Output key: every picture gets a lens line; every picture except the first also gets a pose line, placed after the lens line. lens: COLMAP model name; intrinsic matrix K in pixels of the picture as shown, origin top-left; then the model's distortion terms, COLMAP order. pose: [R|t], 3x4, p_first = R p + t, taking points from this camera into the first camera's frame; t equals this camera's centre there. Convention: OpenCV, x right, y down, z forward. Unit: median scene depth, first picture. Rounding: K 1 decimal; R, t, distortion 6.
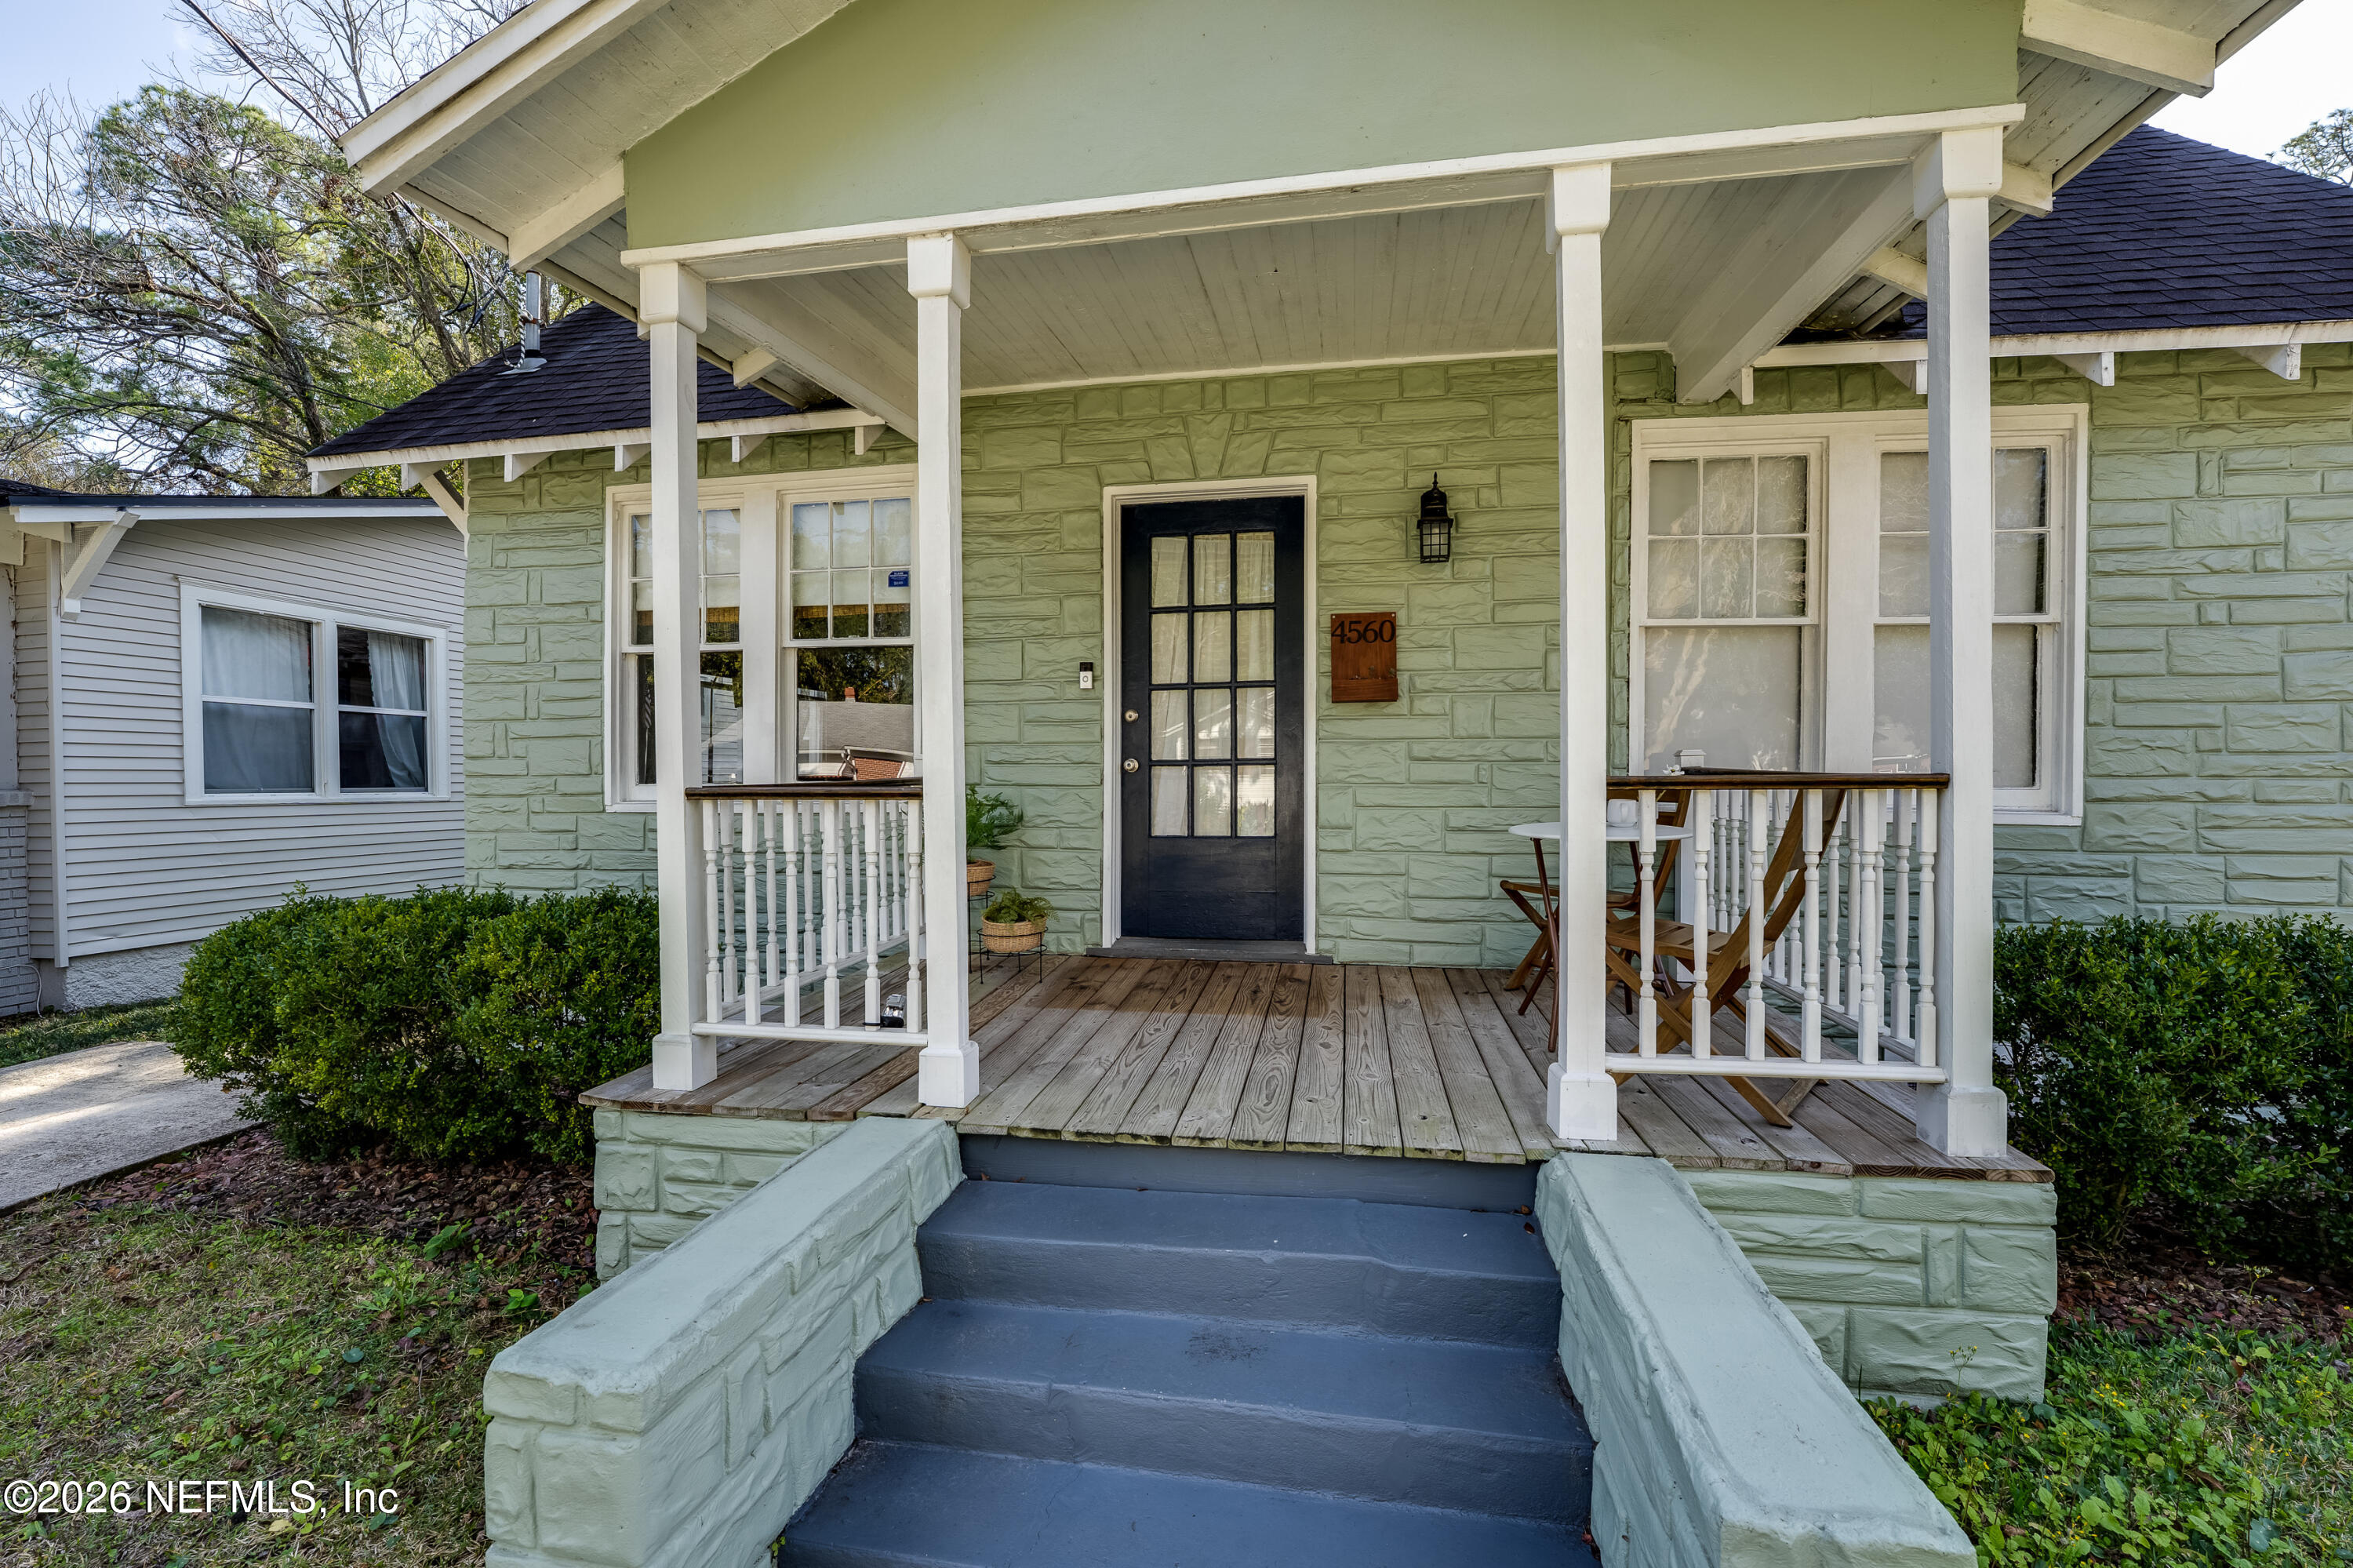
lens RADIAL K [[1023.8, 0, 1181.1], [0, 1023.8, 787.9], [0, 0, 1]] dist [-0.021623, -0.000194]
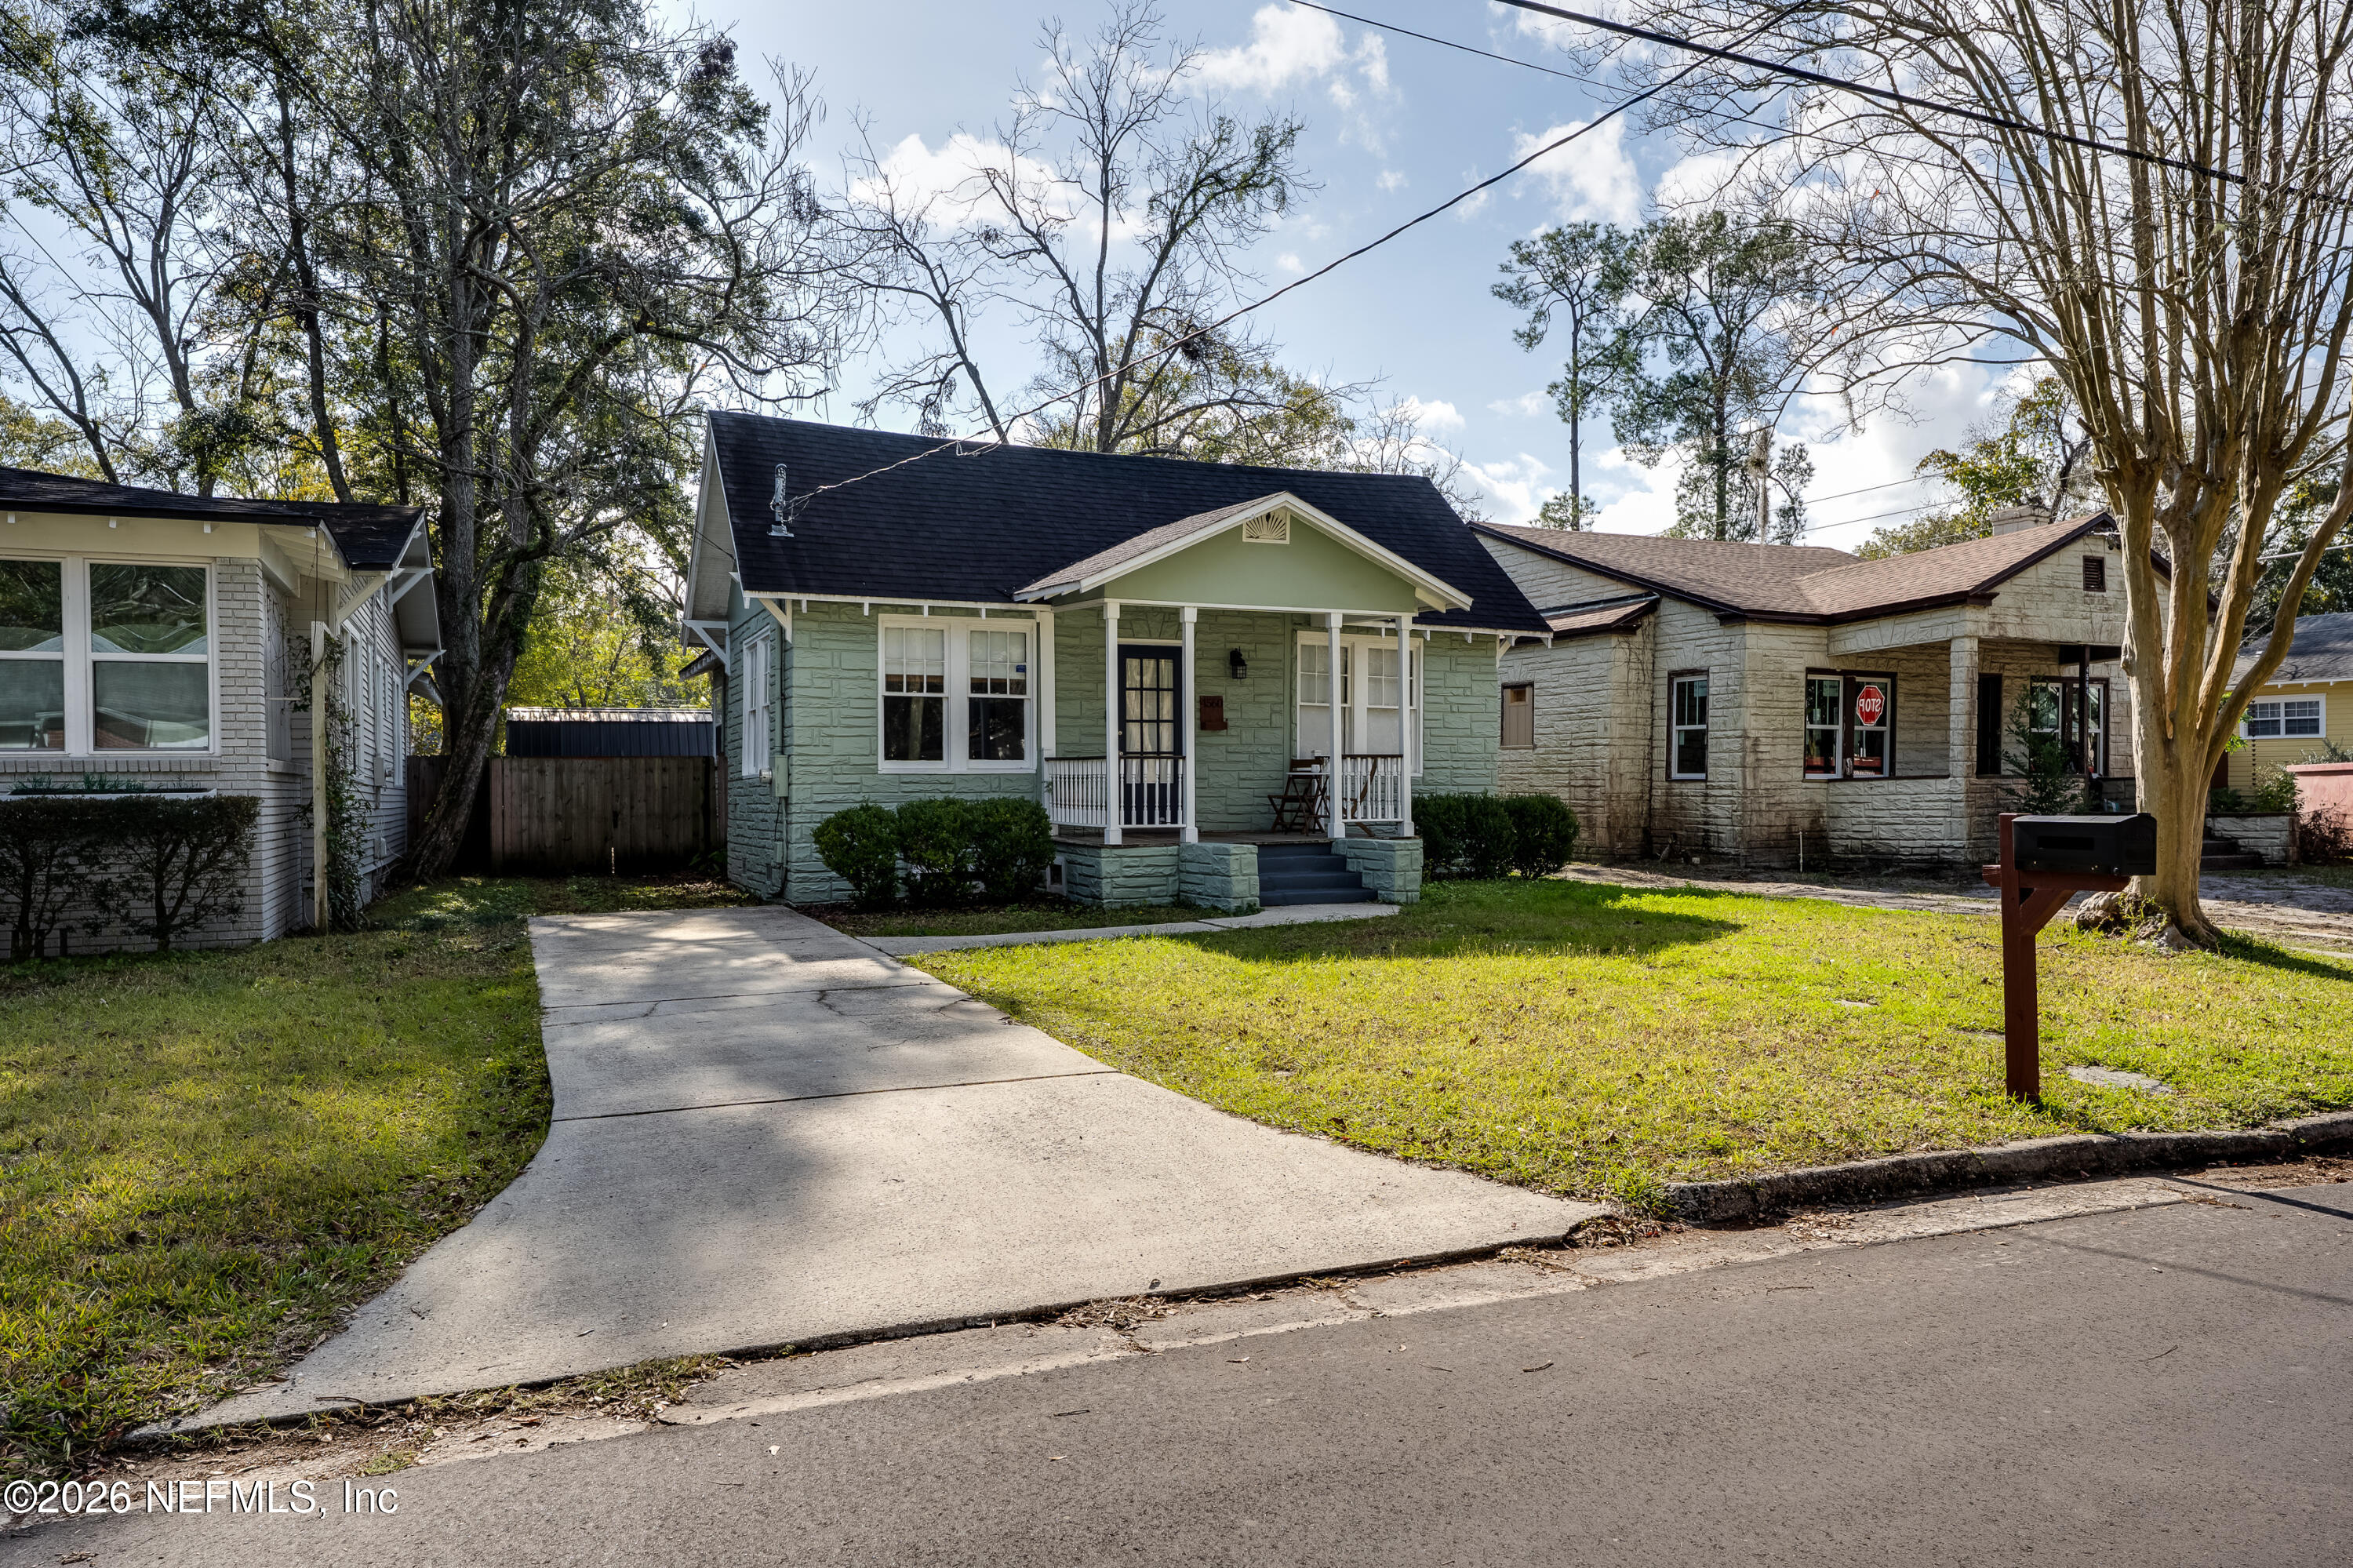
lens RADIAL K [[1469.3, 0, 1186.2], [0, 1469.3, 779.1], [0, 0, 1]] dist [0.020958, -0.000725]
pose [[0.850548, 0.004622, 0.525878, -1.736453], [0.006775, 0.999782, -0.019745, 0.107752], [-0.525855, 0.020357, 0.850331, -2.009970]]
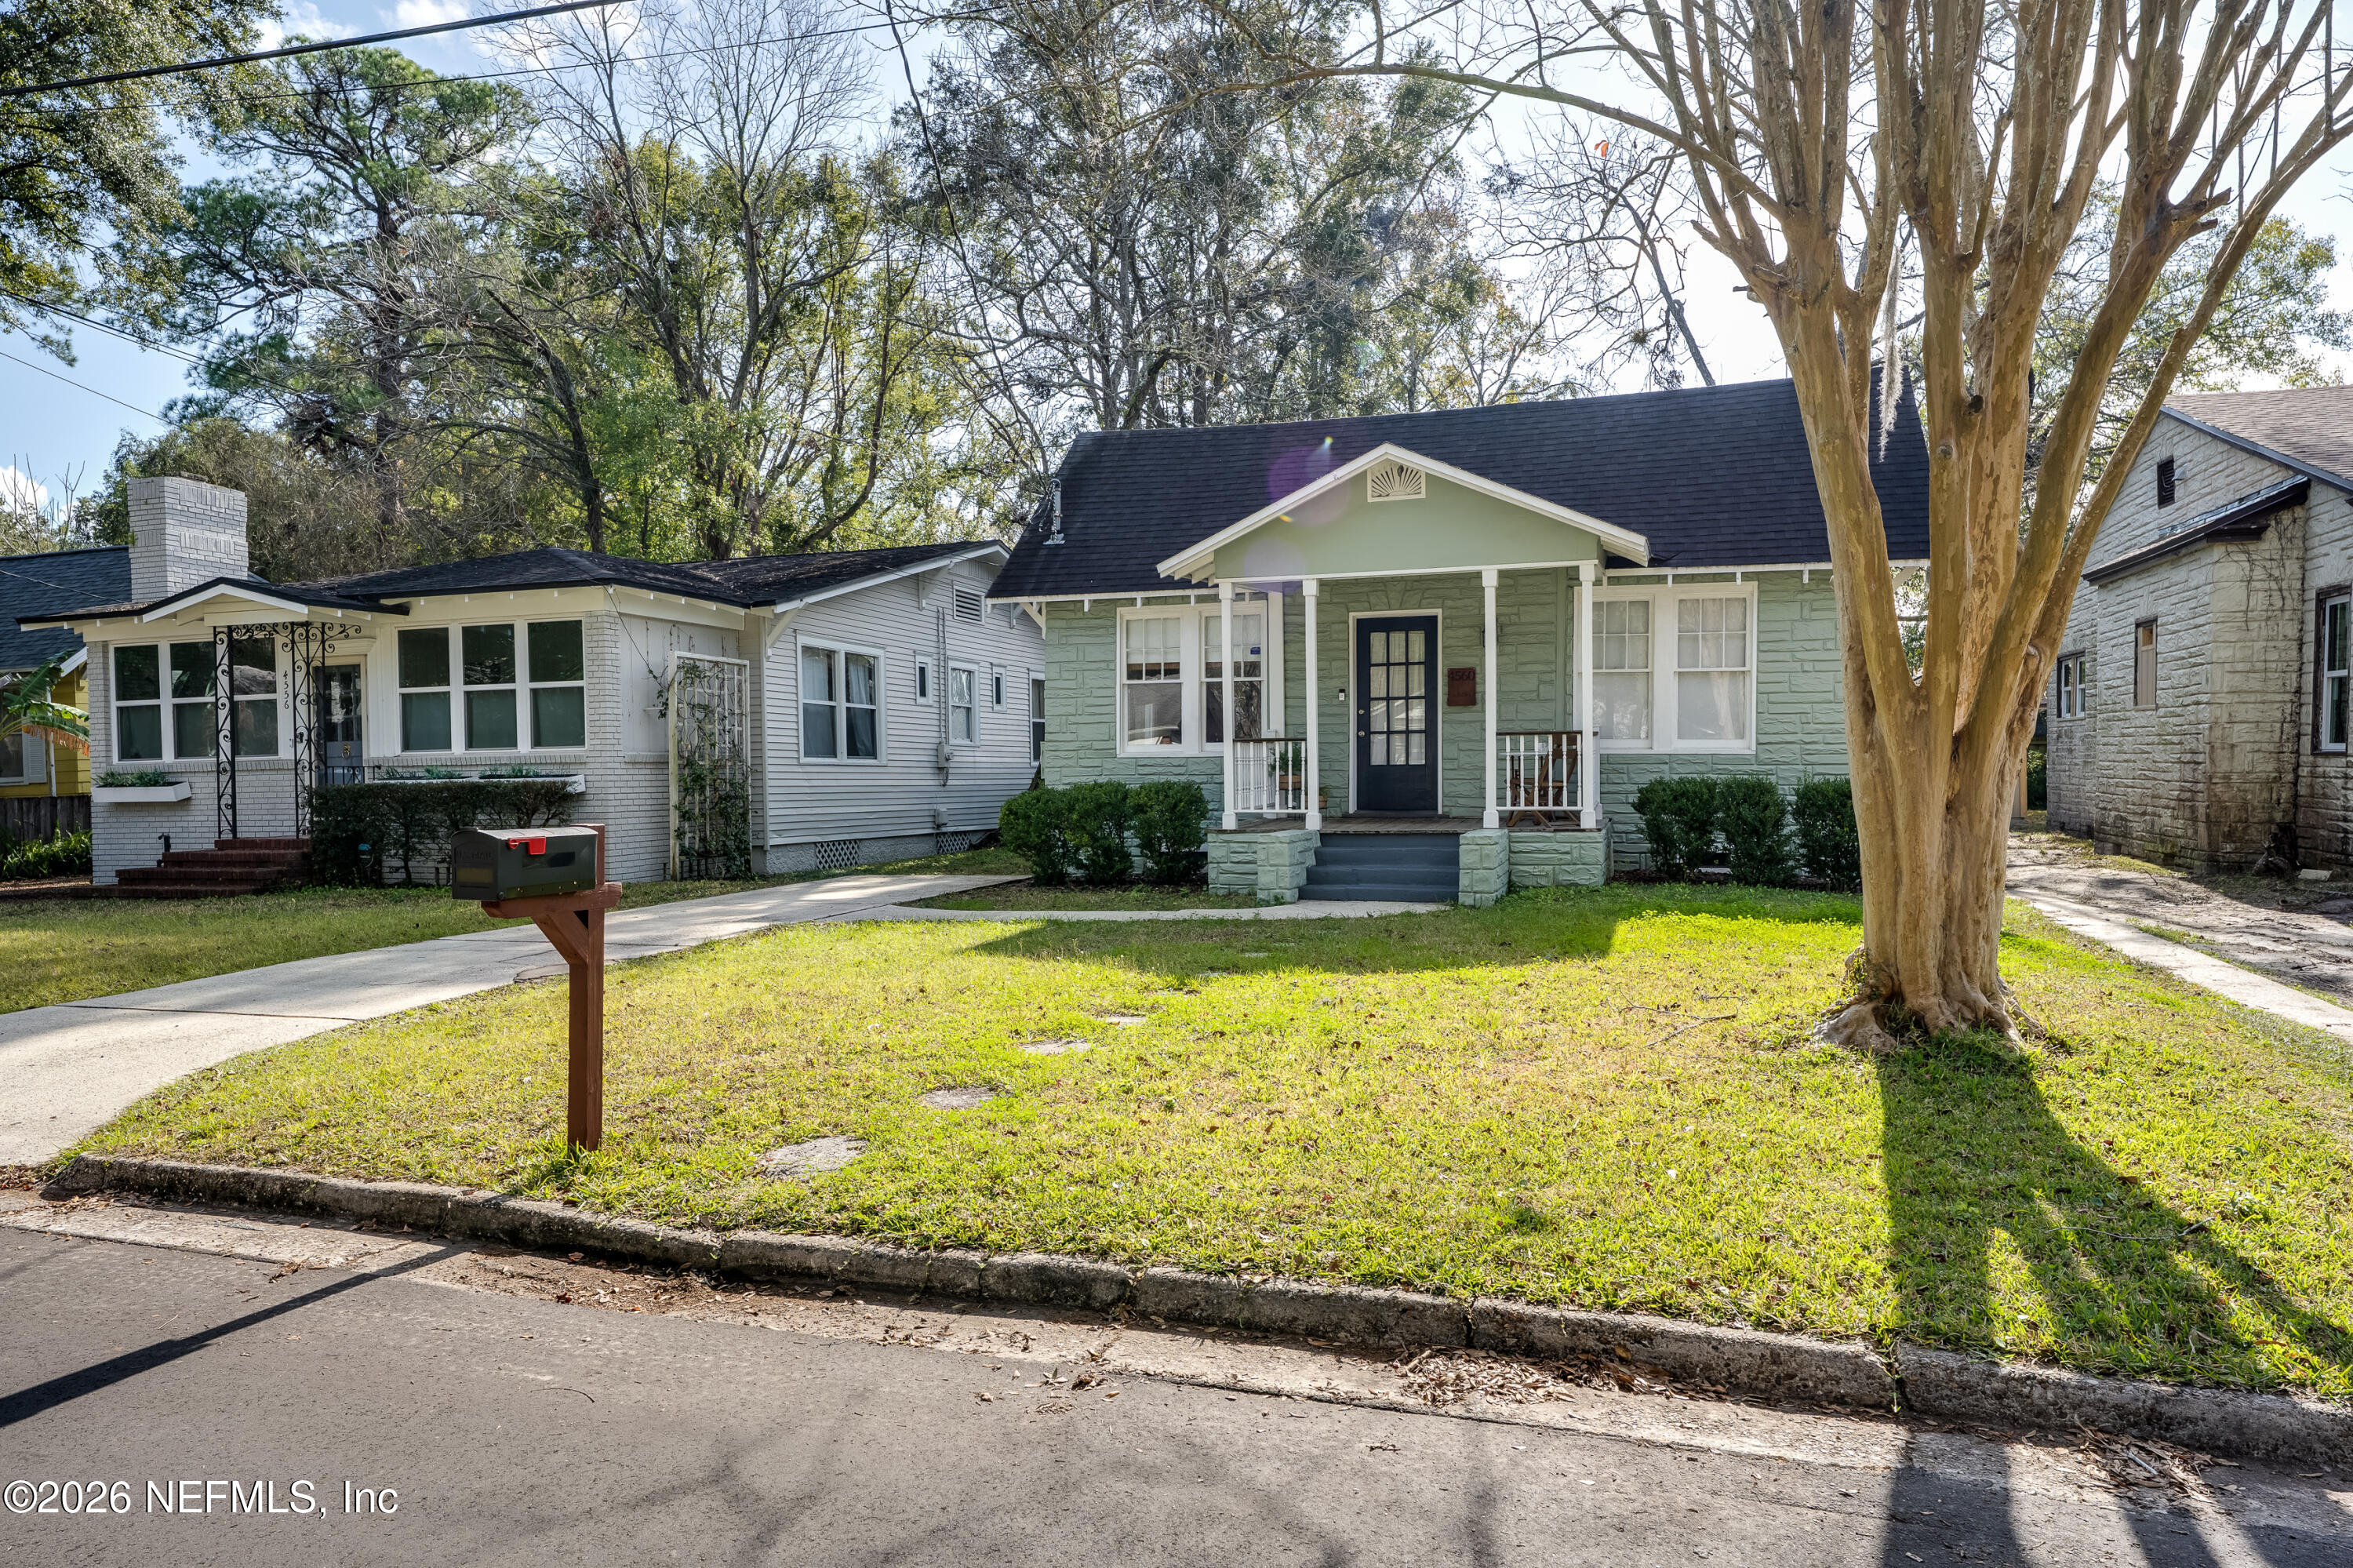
lens RADIAL K [[1469.3, 0, 1183.1], [0, 1469.3, 790.6], [0, 0, 1]] dist [0.020958, -0.000725]
pose [[0.989449, -0.001714, -0.144874, 0.031908], [0.002216, 0.999992, 0.003300, 0.093880], [0.144867, -0.003587, 0.989445, -2.304009]]
